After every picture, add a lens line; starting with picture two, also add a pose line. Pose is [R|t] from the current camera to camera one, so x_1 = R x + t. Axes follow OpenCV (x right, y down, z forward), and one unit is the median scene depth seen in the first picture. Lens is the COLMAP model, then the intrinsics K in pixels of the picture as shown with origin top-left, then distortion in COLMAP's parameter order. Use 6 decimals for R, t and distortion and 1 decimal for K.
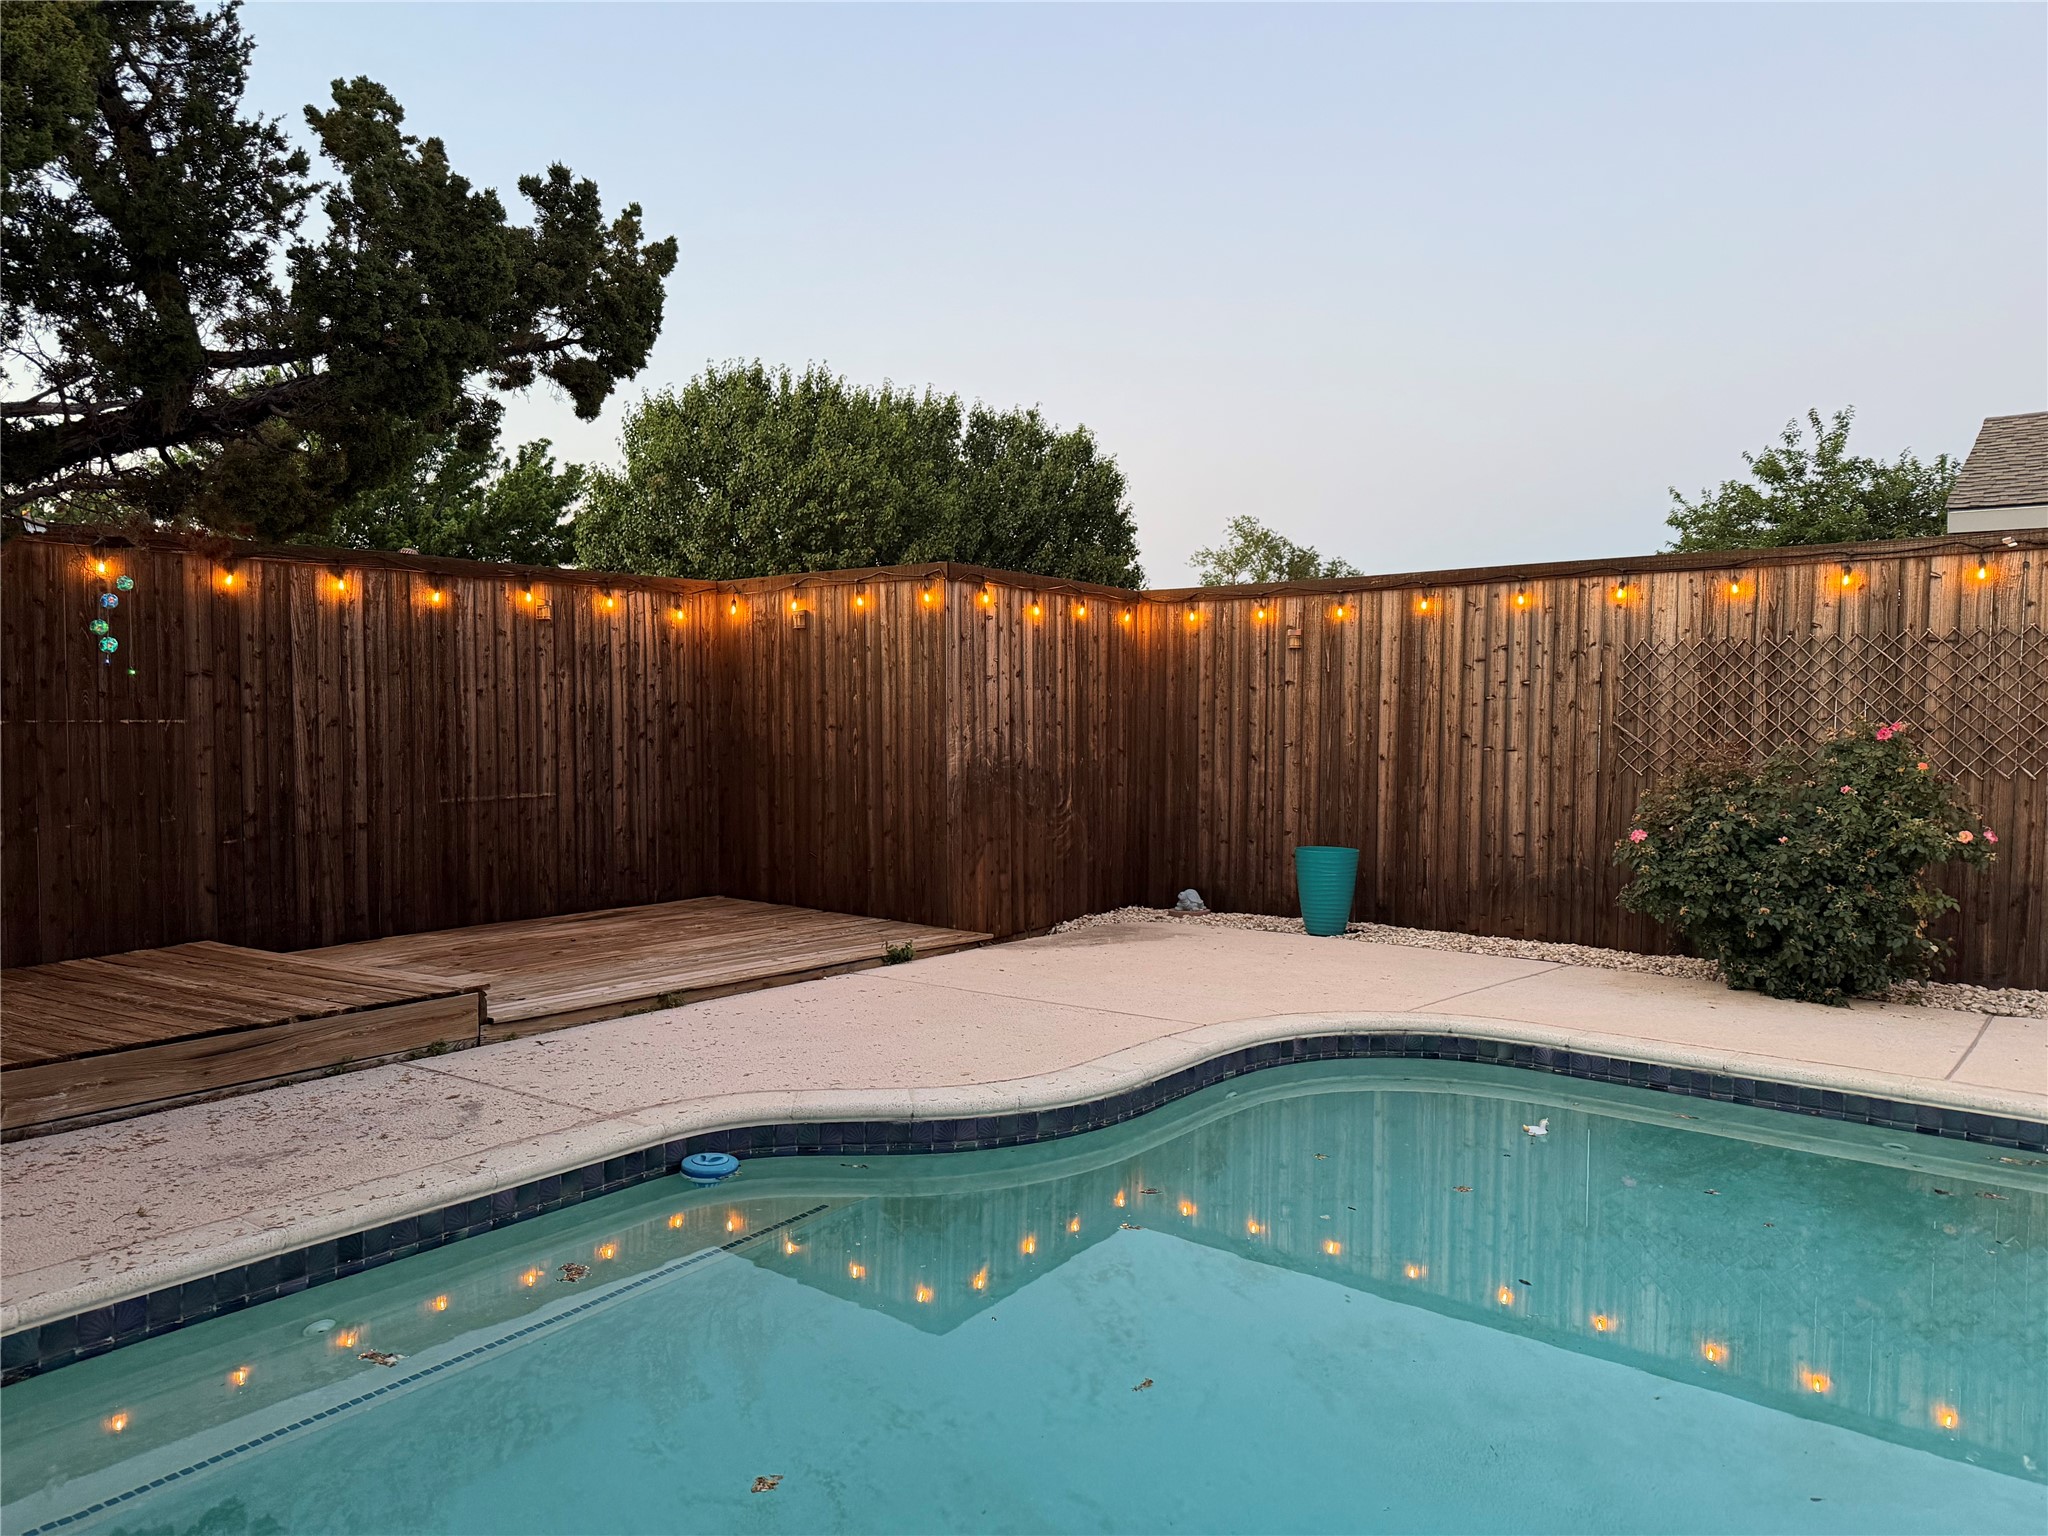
lens RADIAL K [[1446.4, 0, 1011.0], [0, 1446.4, 787.6], [0, 0, 1]] dist [0.078451, -0.093183]
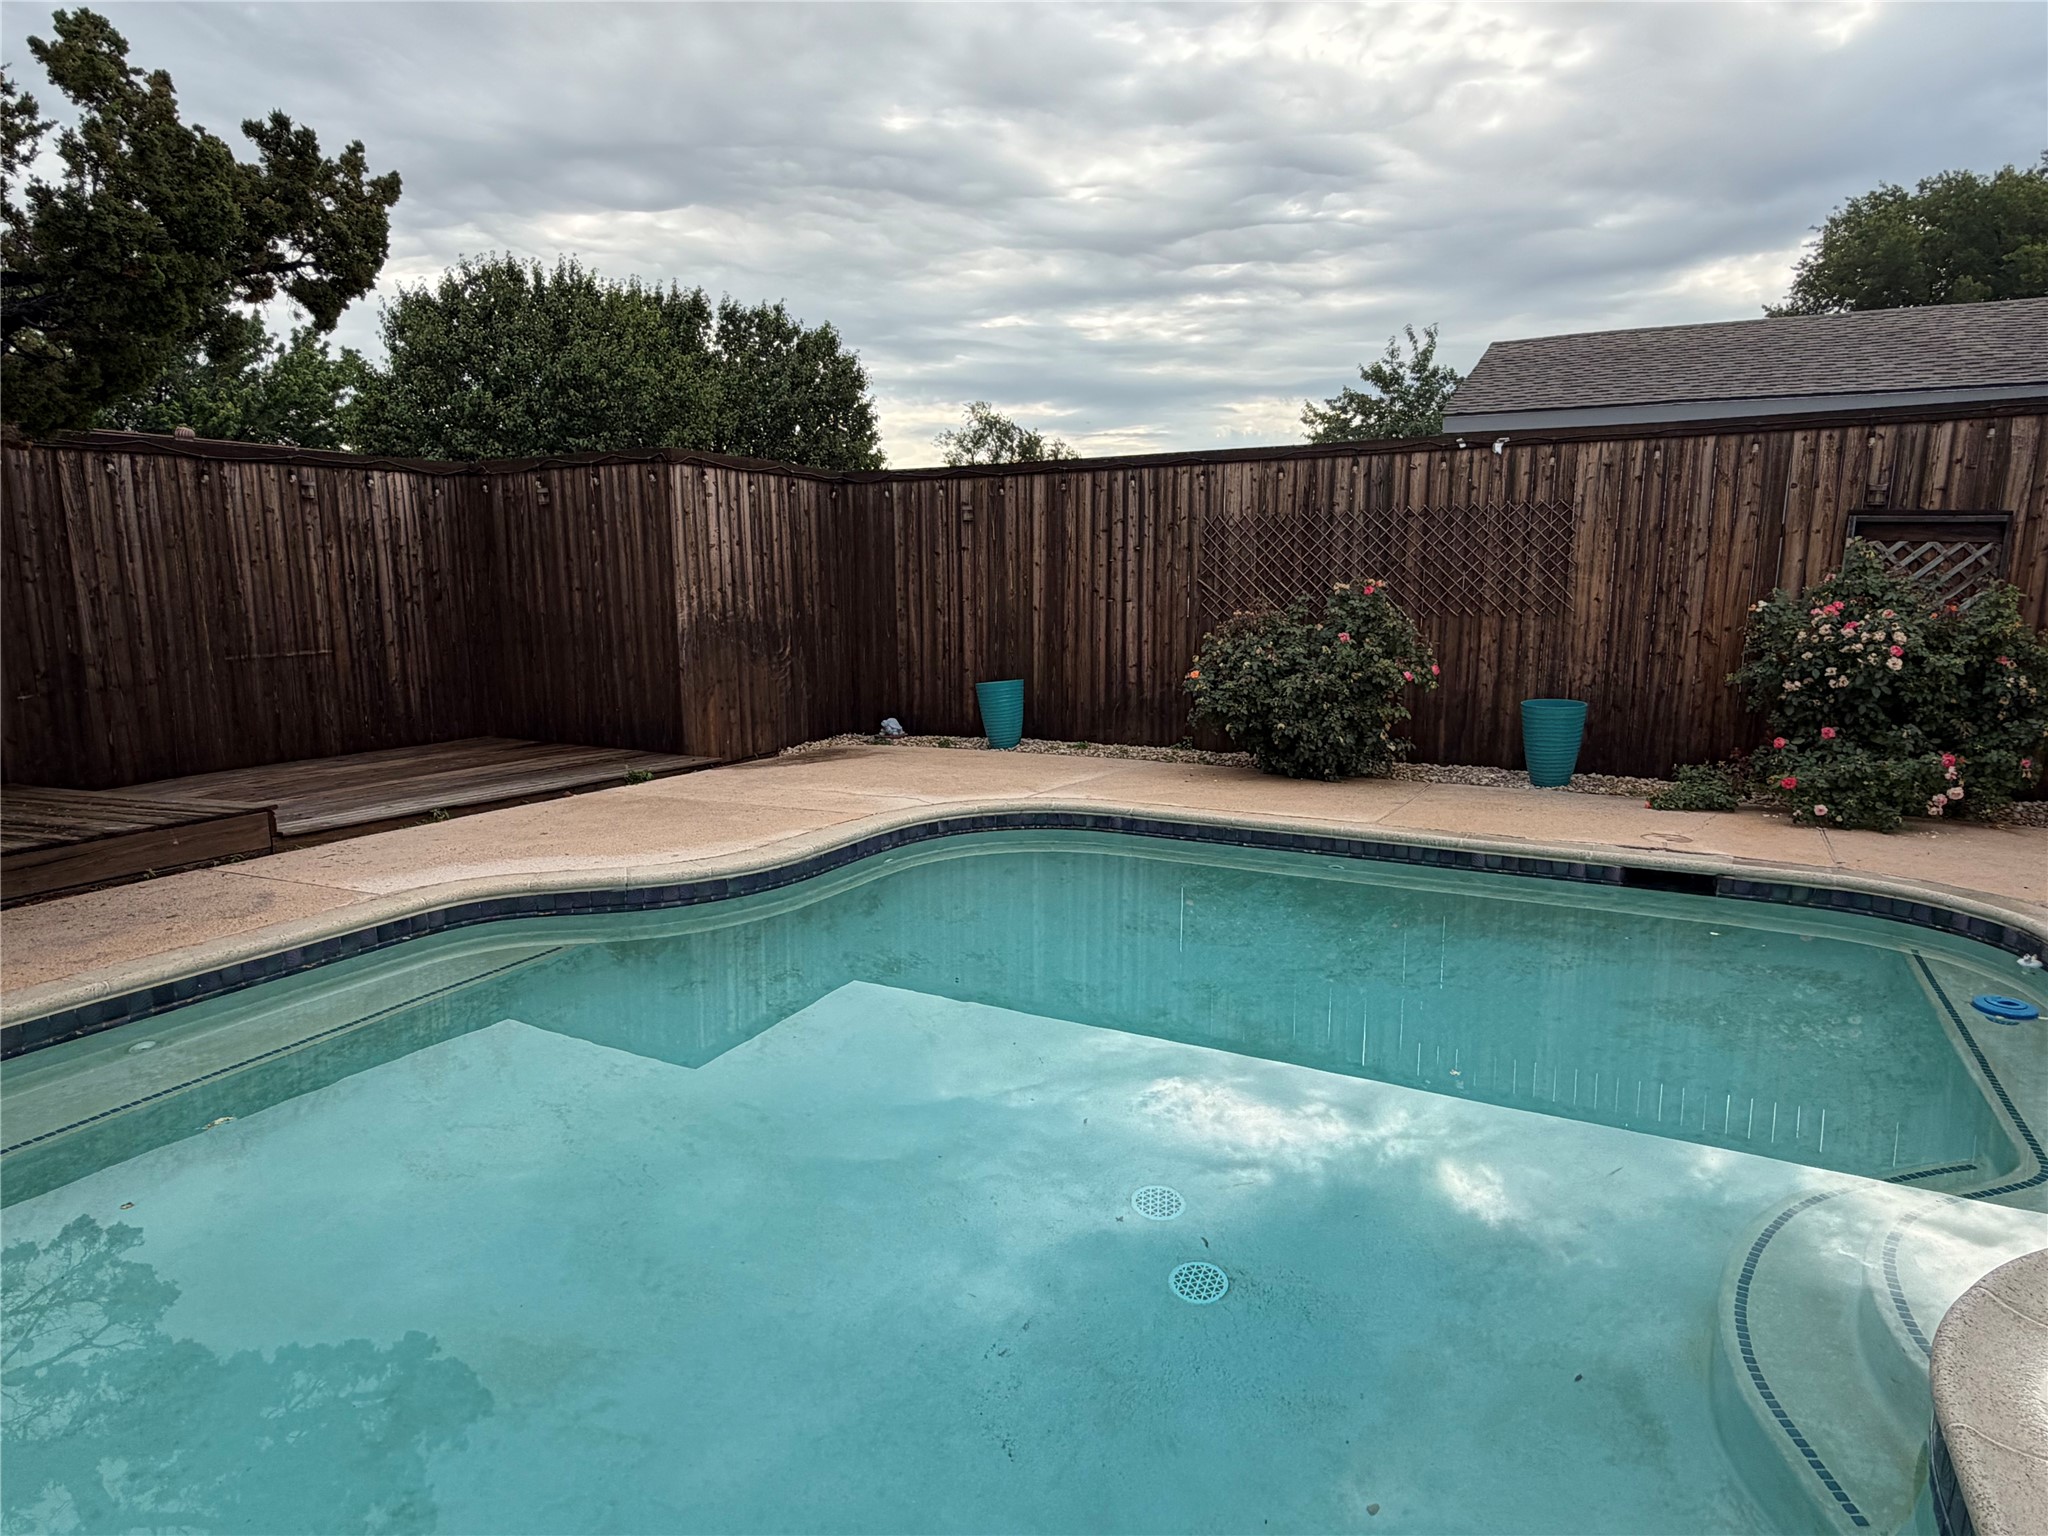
lens RADIAL K [[1267.5, 0, 1037.6], [0, 1267.5, 772.4], [0, 0, 1]] dist [-0.016790, 0.025190]
pose [[0.982105, -0.039491, 0.184146, 0.055969], [0.020774, 0.994518, 0.102486, 0.010060], [-0.187183, -0.096826, 0.977541, -0.111368]]
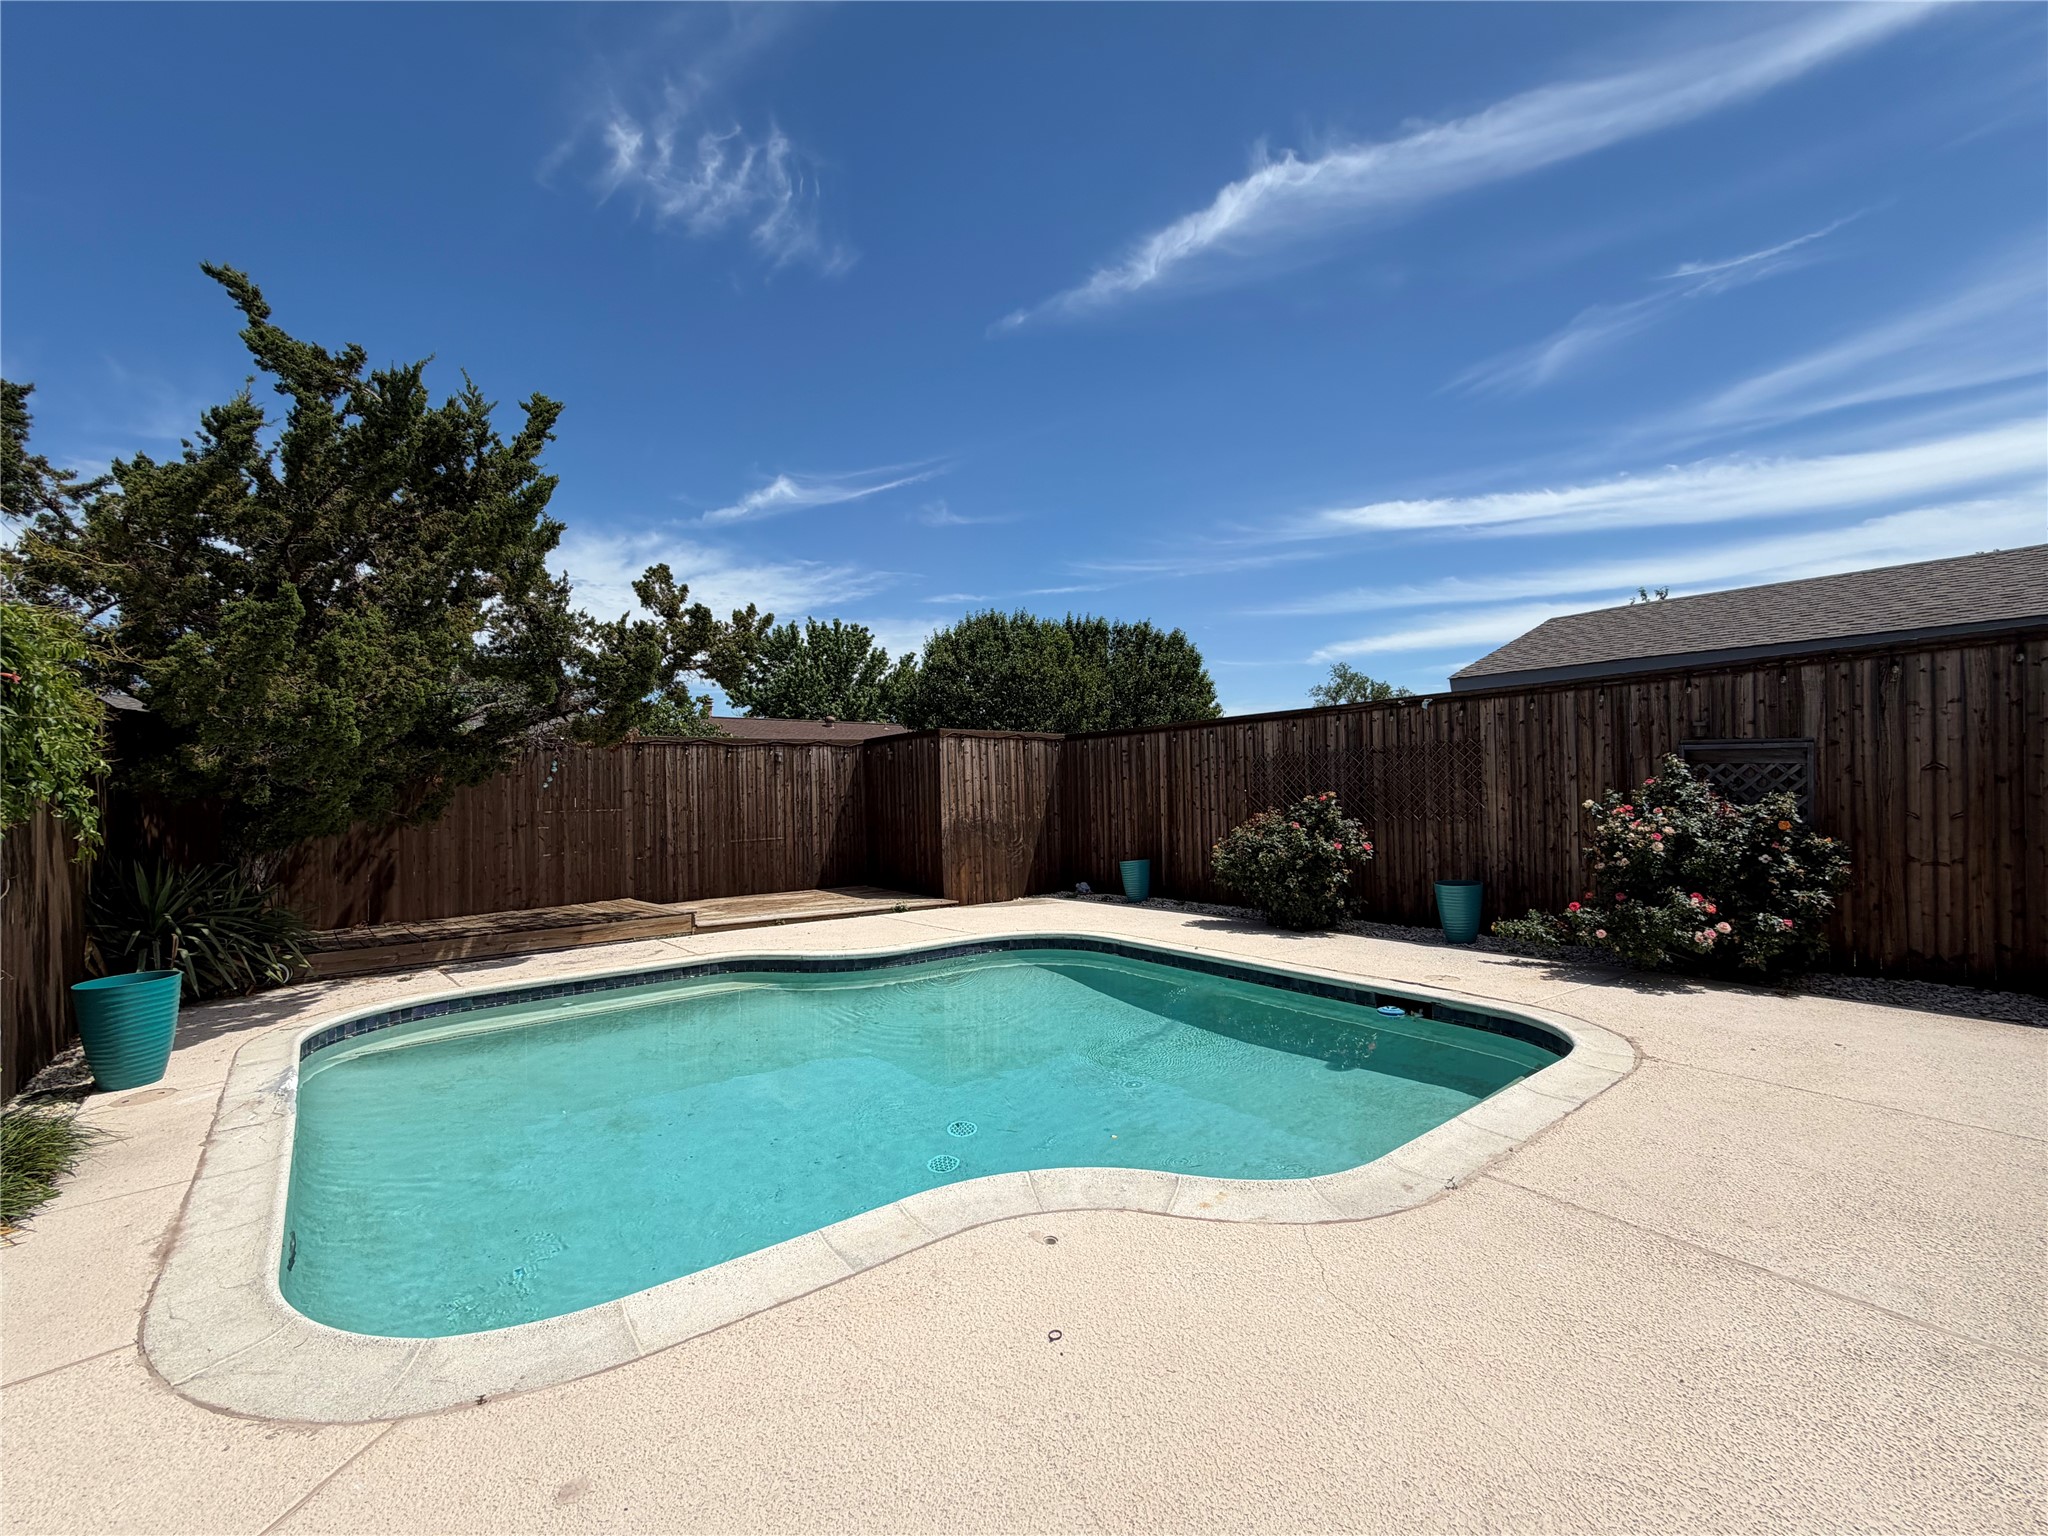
lens RADIAL K [[894.8, 0, 1028.1], [0, 894.8, 762.2], [0, 0, 1]] dist [-0.003886, -0.000059]
pose [[0.969816, -0.033399, -0.241539, 0.439603], [0.013130, 0.996291, -0.085041, 0.011396], [0.243484, 0.079303, 0.966658, -0.287938]]
